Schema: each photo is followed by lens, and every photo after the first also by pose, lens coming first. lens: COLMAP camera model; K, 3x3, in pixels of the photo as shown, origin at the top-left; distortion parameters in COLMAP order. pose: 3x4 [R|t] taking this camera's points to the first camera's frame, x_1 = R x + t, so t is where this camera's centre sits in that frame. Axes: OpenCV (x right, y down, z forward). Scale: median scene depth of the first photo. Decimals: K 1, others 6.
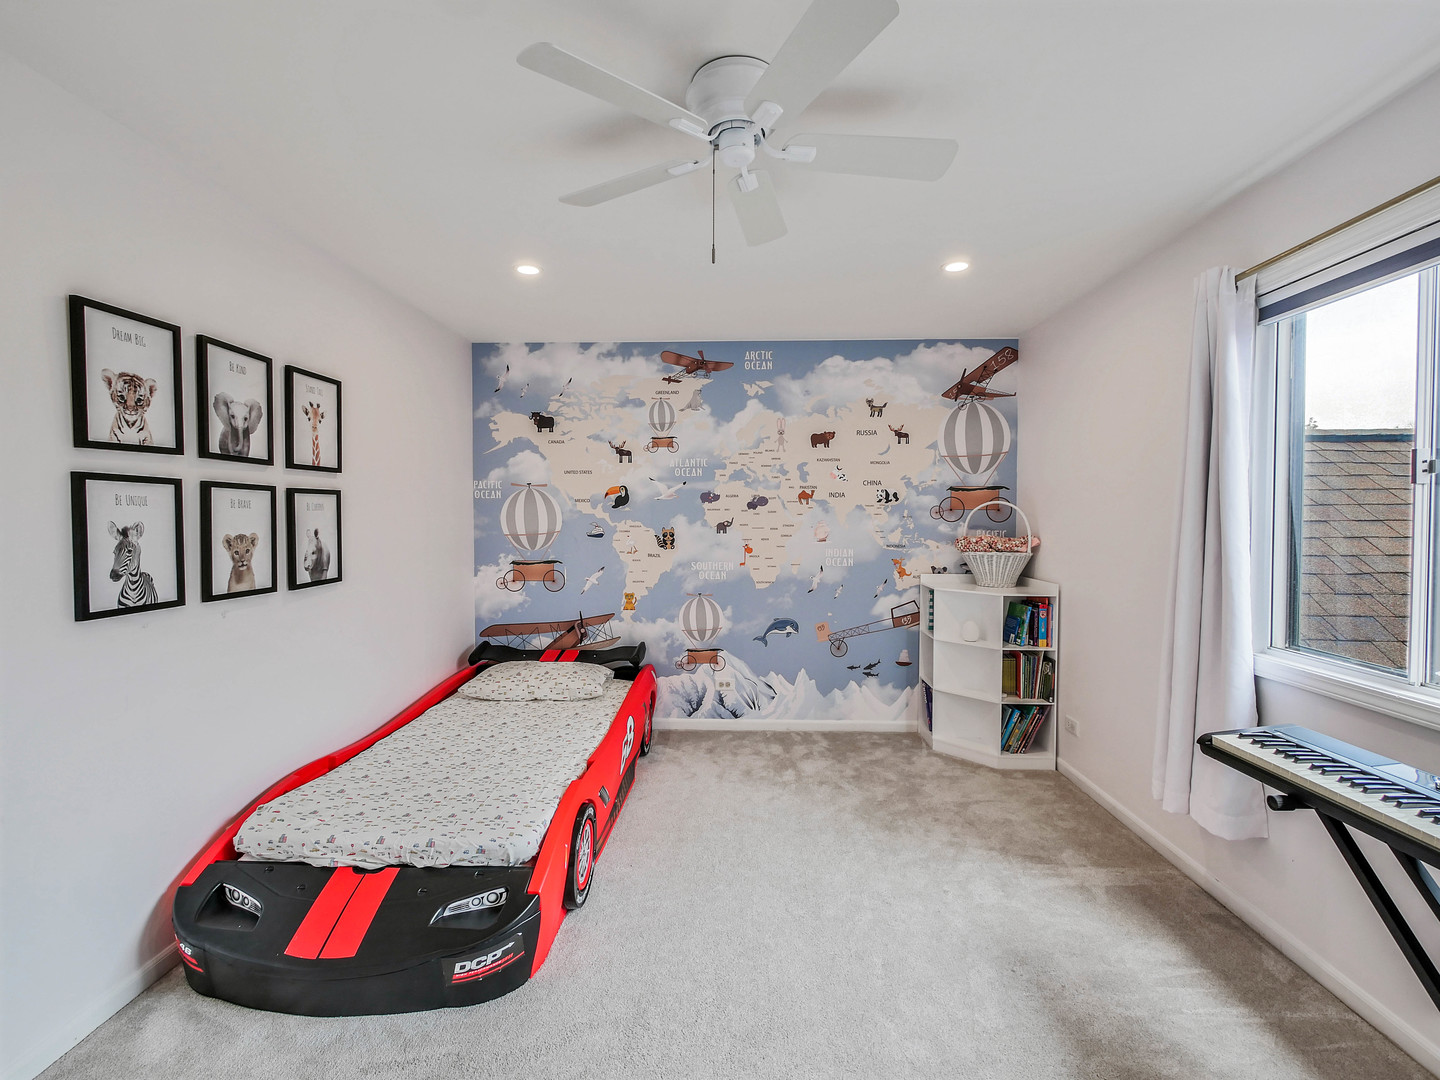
lens RADIAL K [[678.7, 0, 719.8], [0, 678.7, 503.5], [0, 0, 1]] dist [-0.002302, -0.000465]
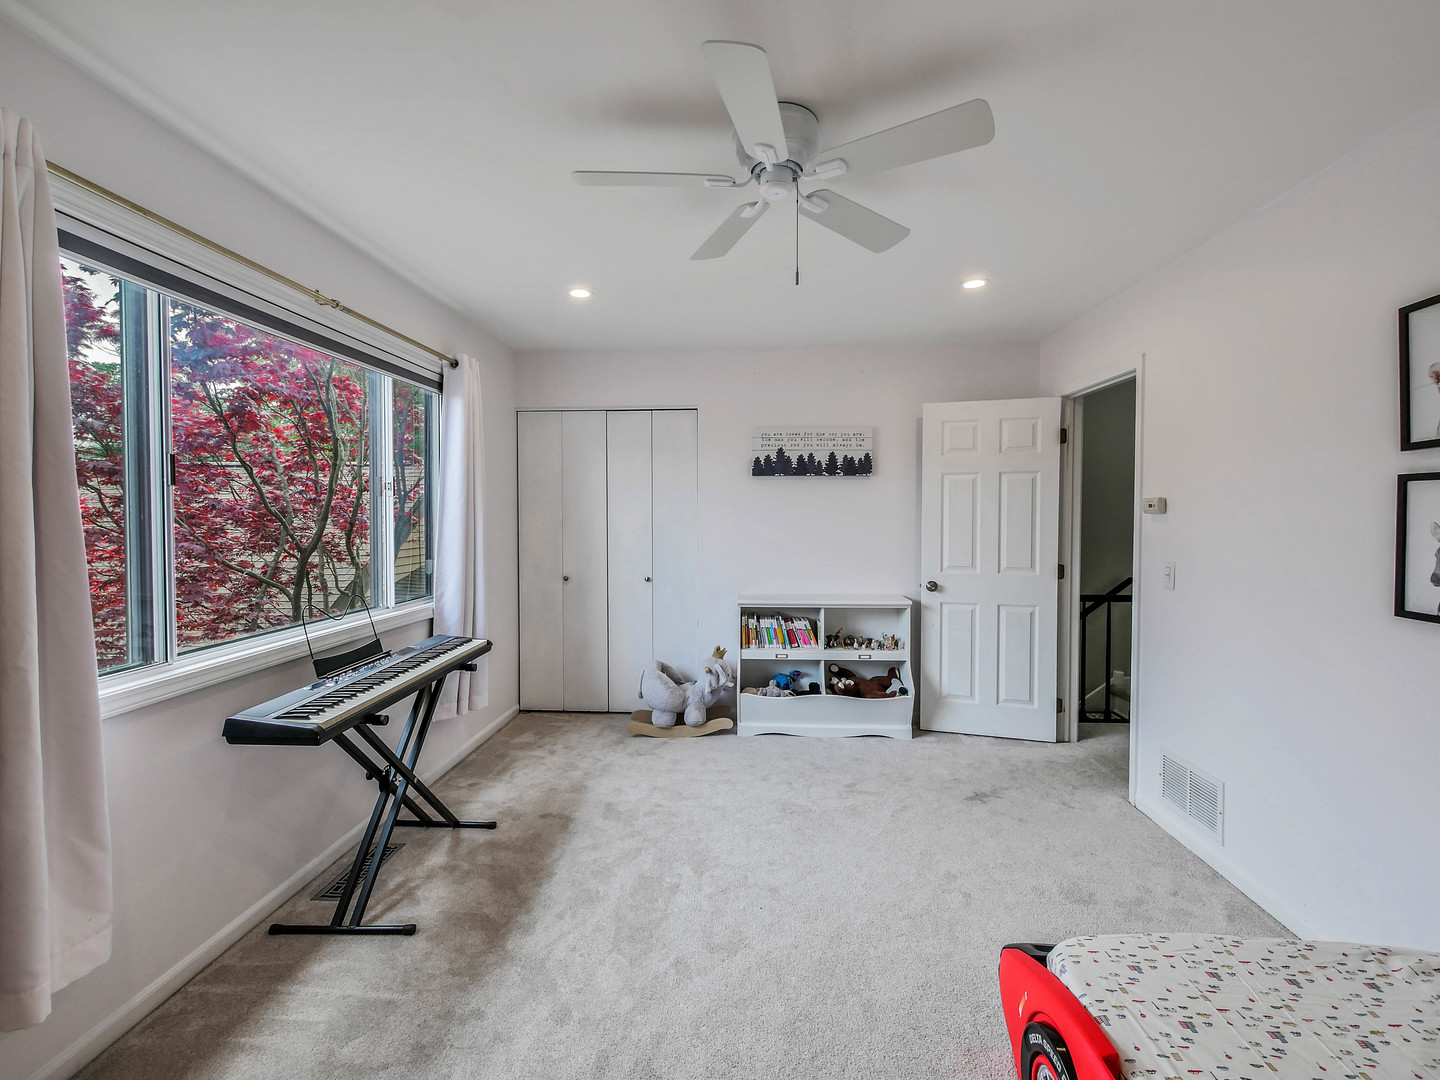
lens RADIAL K [[678.7, 0, 719.8], [0, 678.7, 503.5], [0, 0, 1]] dist [-0.002302, -0.000465]
pose [[-0.999589, -0.002433, 0.028574, 0.082658], [-0.002994, 0.999803, -0.019633, 0.022000], [-0.028520, -0.019711, -0.999399, 2.056901]]
